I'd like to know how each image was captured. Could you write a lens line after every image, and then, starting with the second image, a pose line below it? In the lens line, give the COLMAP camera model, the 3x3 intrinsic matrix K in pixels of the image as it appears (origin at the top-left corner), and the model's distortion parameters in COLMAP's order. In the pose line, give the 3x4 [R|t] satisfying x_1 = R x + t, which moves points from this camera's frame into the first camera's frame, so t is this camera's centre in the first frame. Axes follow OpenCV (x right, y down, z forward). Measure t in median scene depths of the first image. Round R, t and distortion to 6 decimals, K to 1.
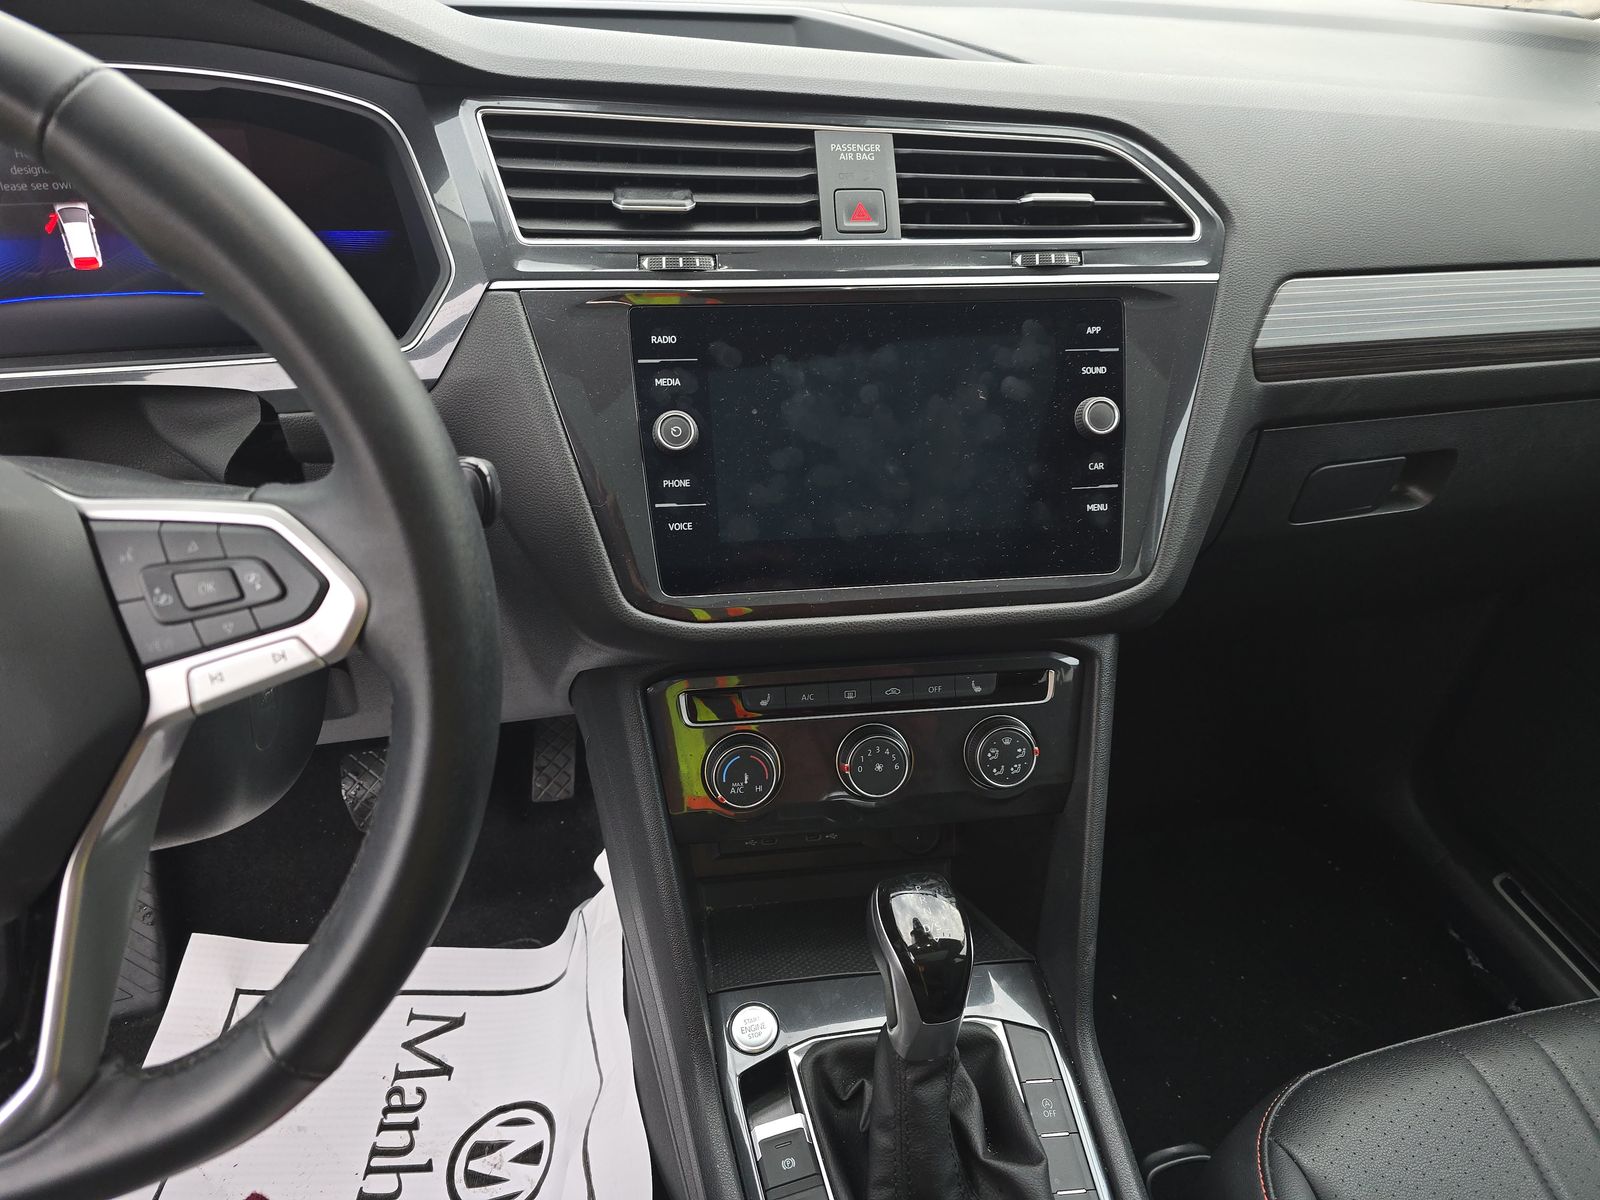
lens RADIAL K [[1071.0, 0, 794.8], [0, 1071.0, 594.4], [0, 0, 1]] dist [0.019283, -0.036688]
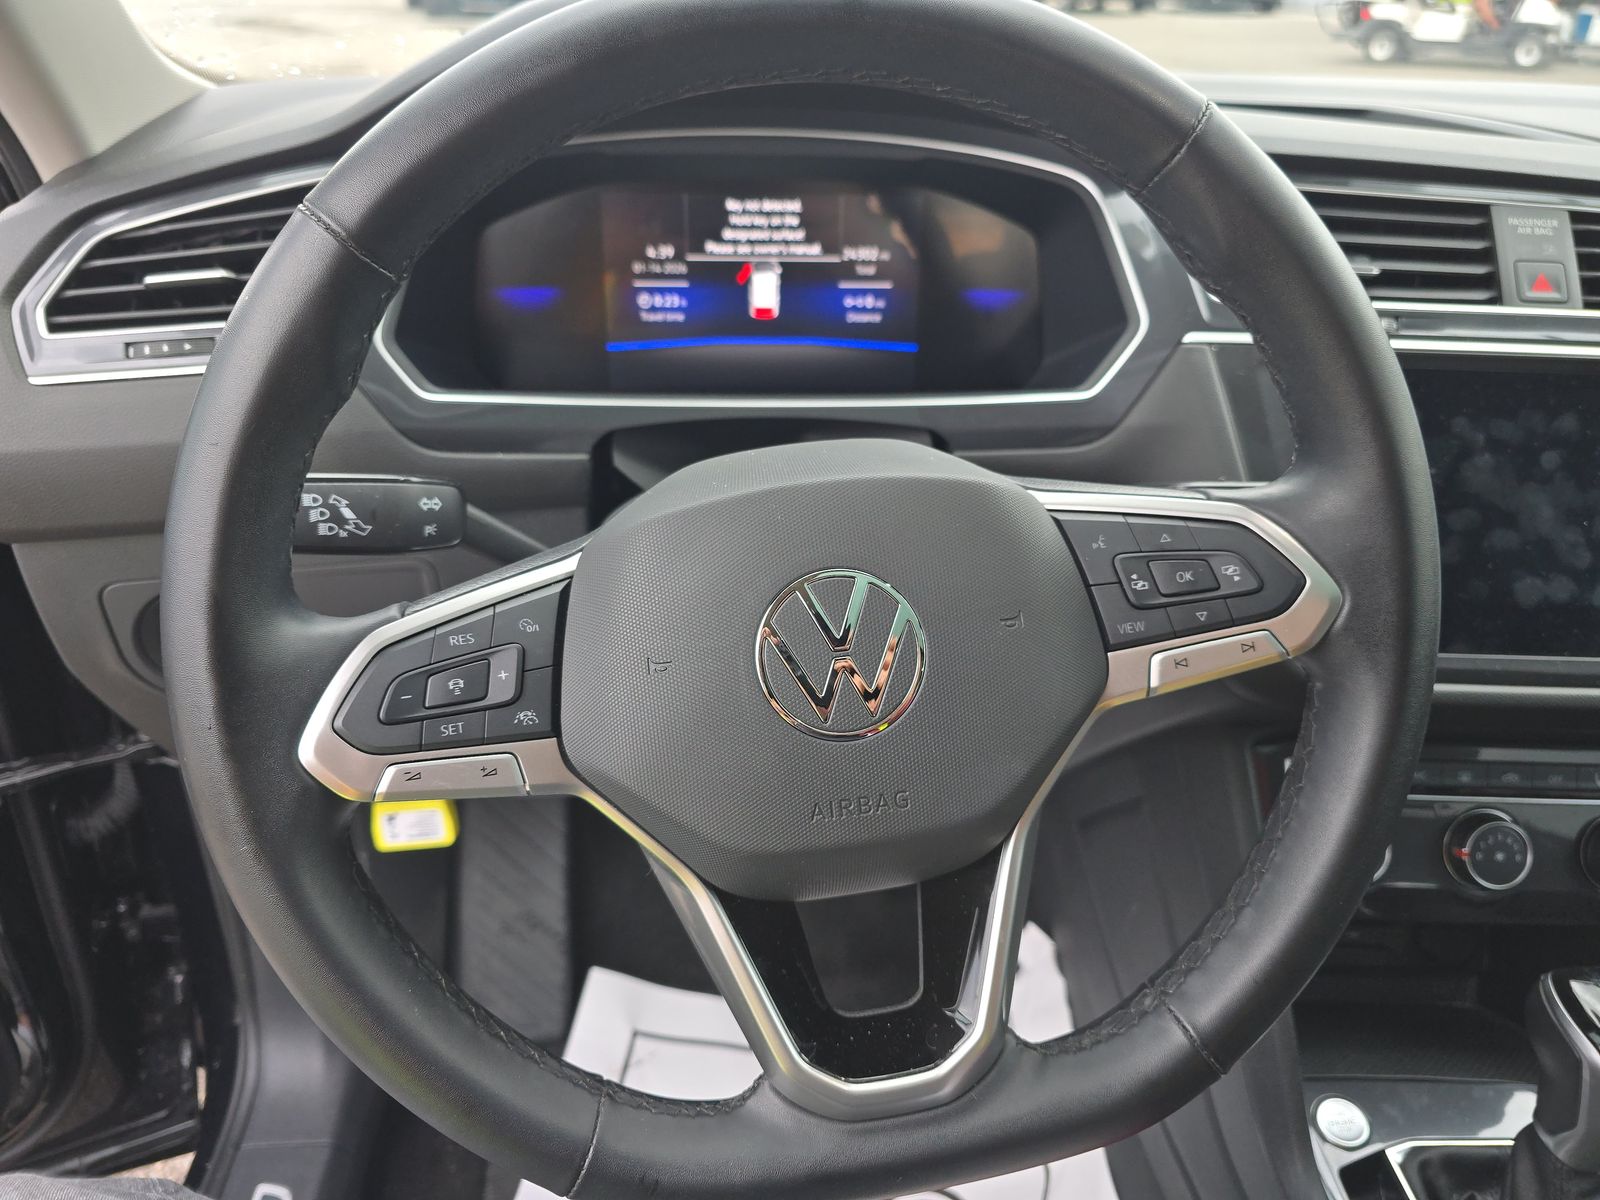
lens RADIAL K [[1071.0, 0, 792.5], [0, 1071.0, 592.2], [0, 0, 1]] dist [0.019283, -0.036688]
pose [[0.986186, 0.067116, -0.151434, -0.457156], [-0.082711, 0.991630, -0.099142, 0.086354], [0.143513, 0.110298, 0.983483, -0.049832]]
